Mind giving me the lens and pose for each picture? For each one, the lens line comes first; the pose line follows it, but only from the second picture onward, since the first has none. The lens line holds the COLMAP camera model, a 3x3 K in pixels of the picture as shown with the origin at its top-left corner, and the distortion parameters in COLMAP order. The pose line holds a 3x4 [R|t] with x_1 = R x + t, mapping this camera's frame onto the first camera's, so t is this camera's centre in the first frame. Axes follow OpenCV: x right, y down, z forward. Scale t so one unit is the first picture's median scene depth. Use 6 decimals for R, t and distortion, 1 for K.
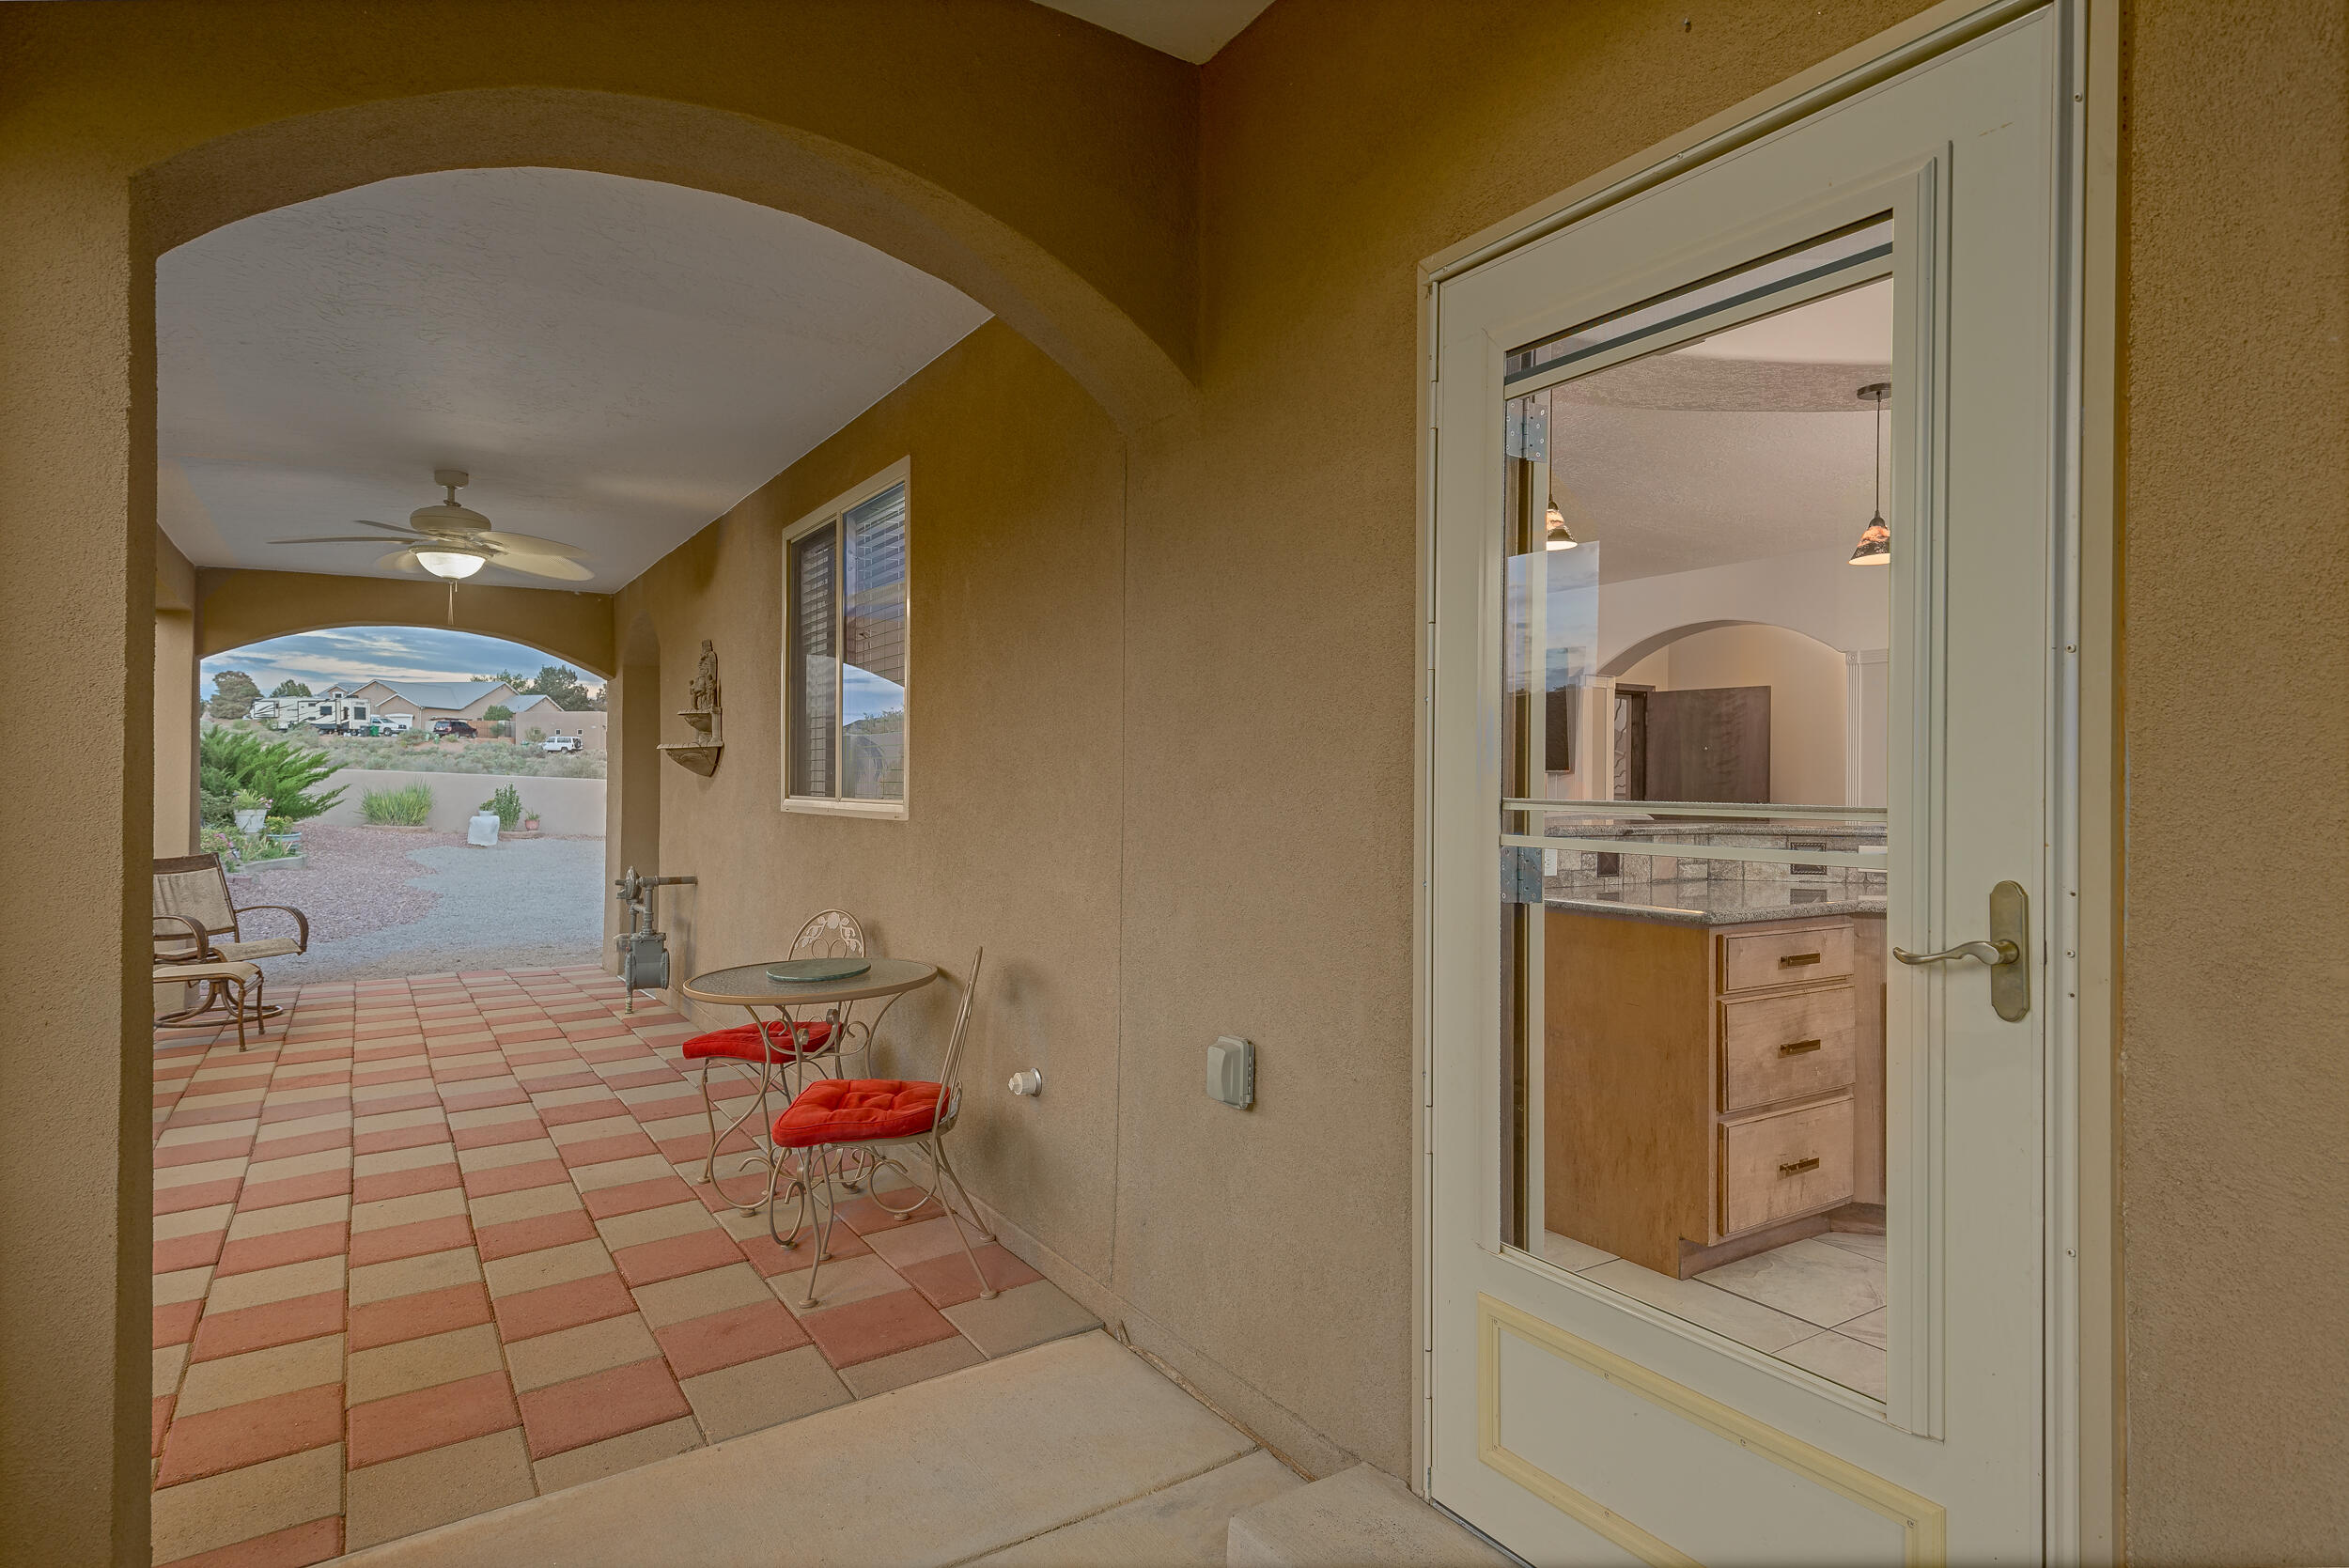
lens RADIAL K [[1195.3, 0, 1174.2], [0, 1195.3, 769.4], [0, 0, 1]] dist [-0.000969, -0.000238]
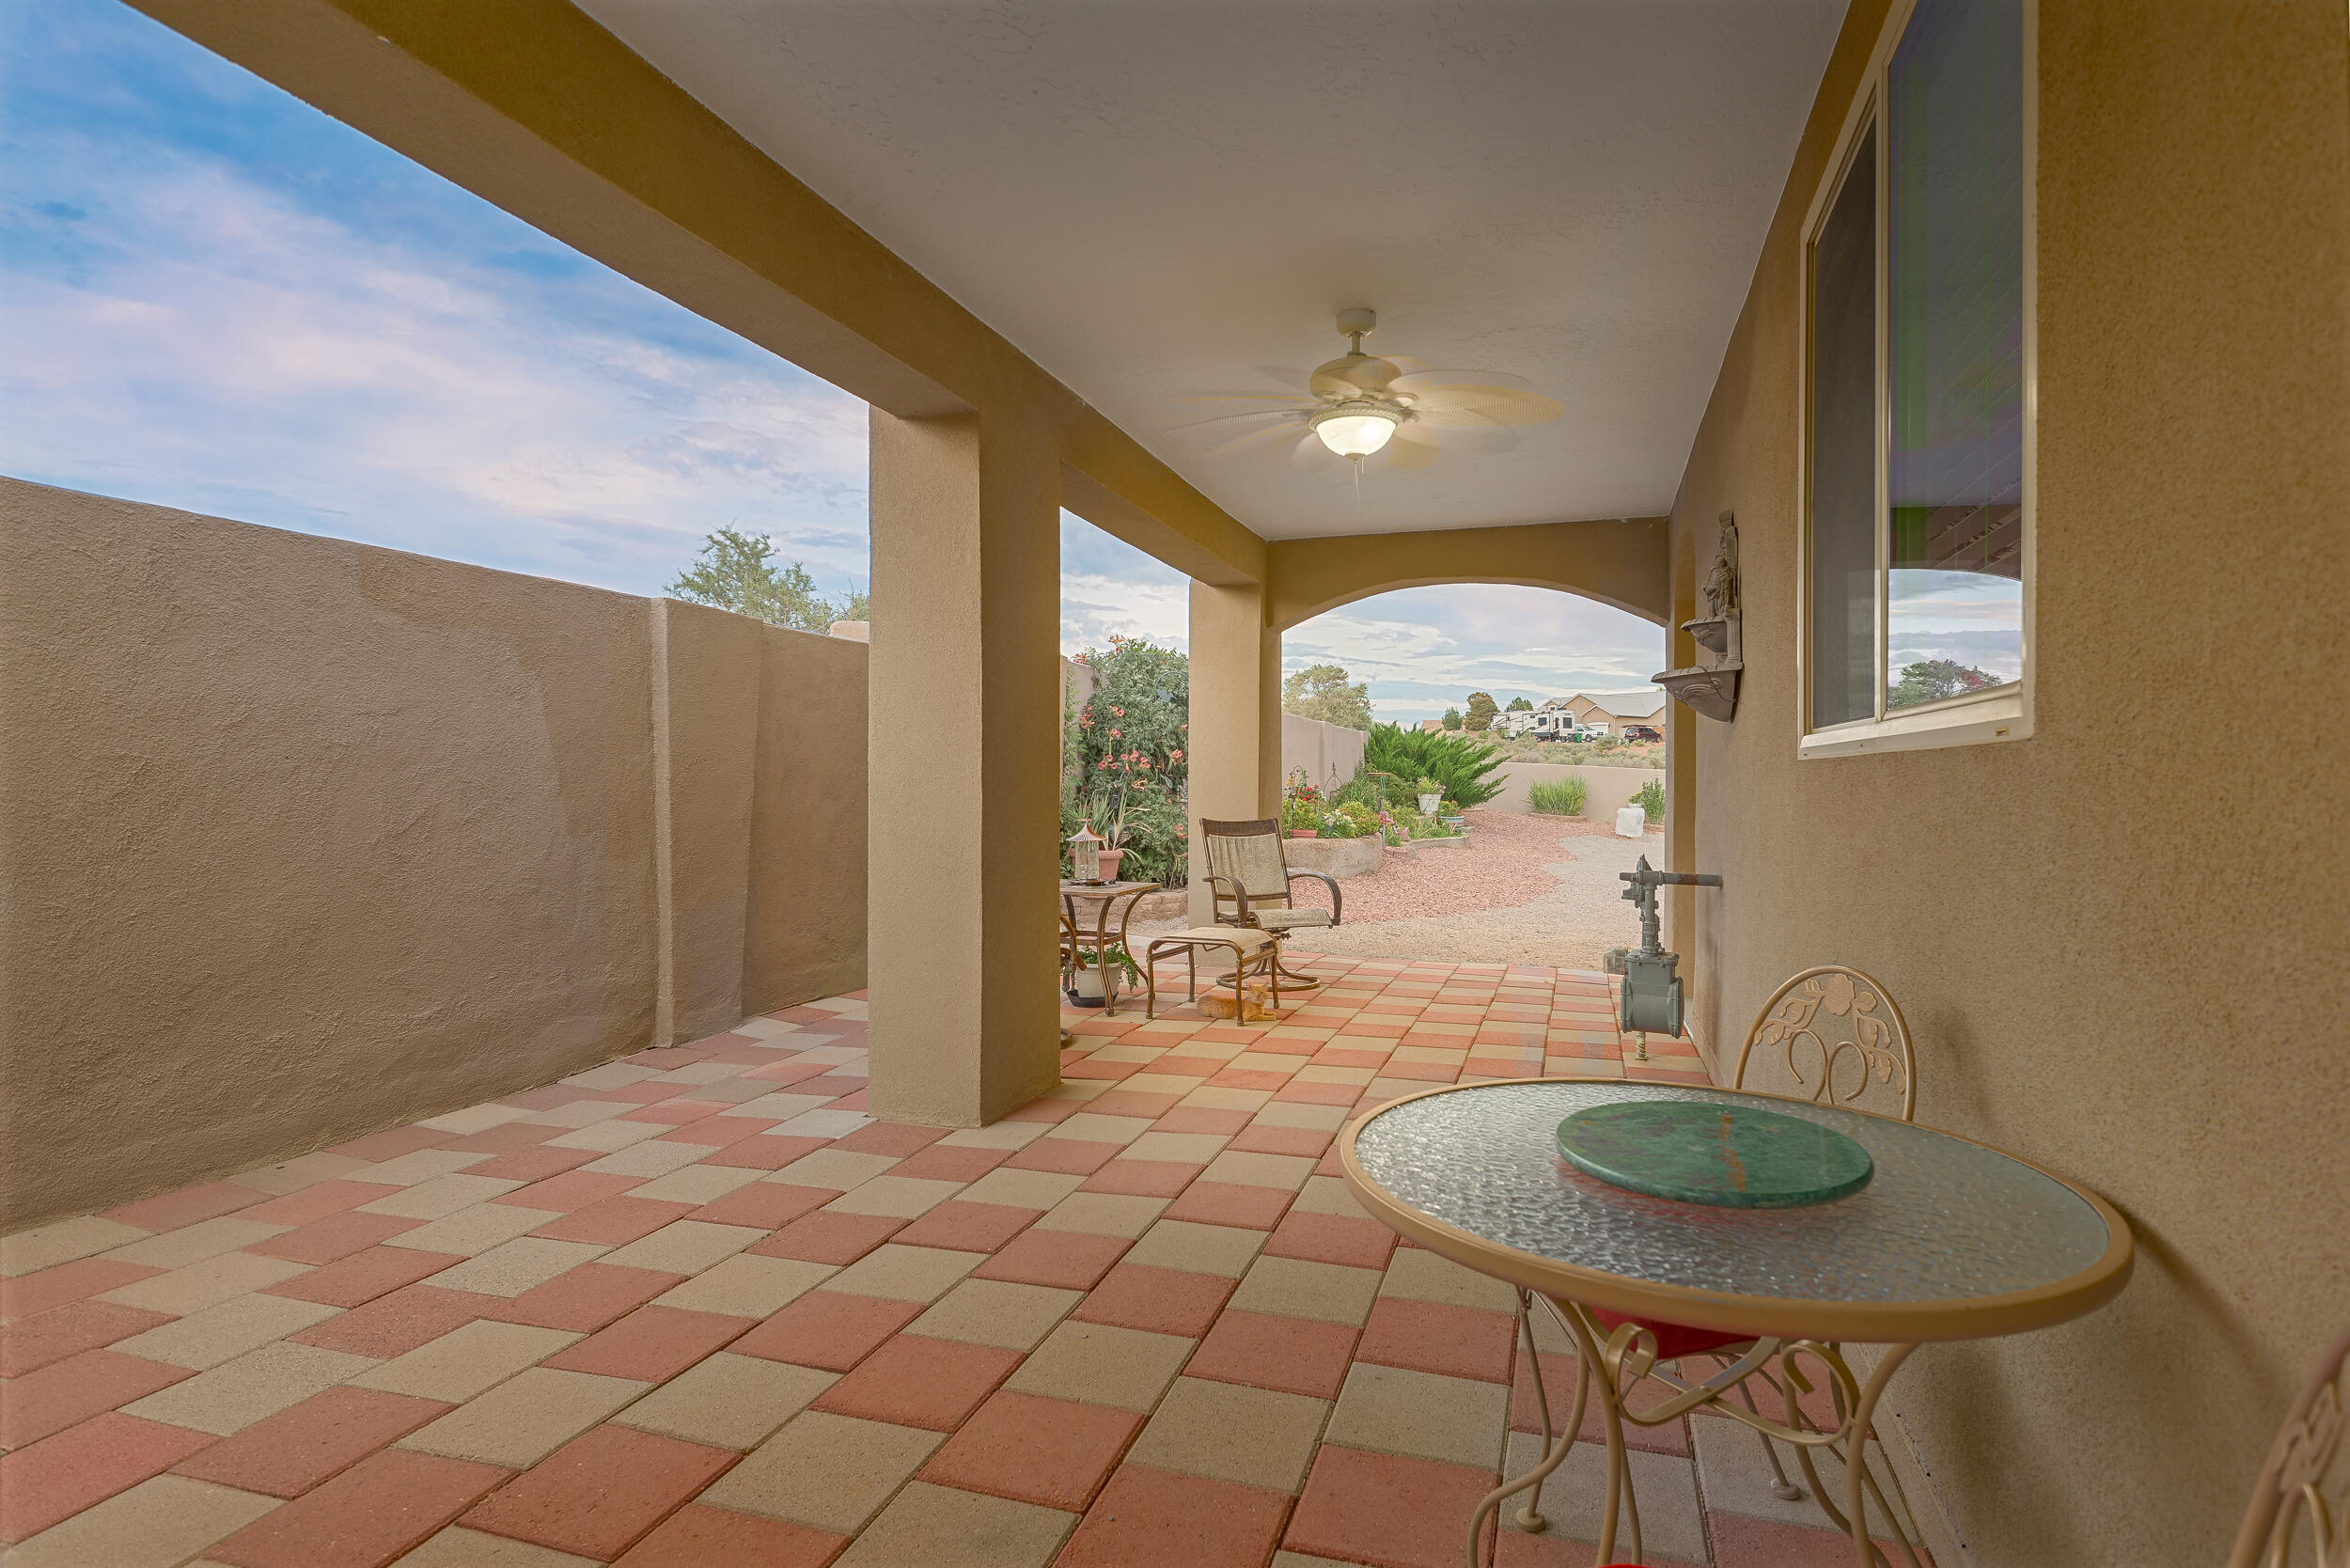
lens RADIAL K [[1195.9, 0, 1174.7], [0, 1195.9, 769.4], [0, 0, 1]] dist [-0.000969, -0.000238]
pose [[0.617565, 0.002872, -0.786514, -0.055320], [-0.002381, 0.999996, 0.001782, 0.026321], [0.786516, 0.000772, 0.617569, 0.304568]]
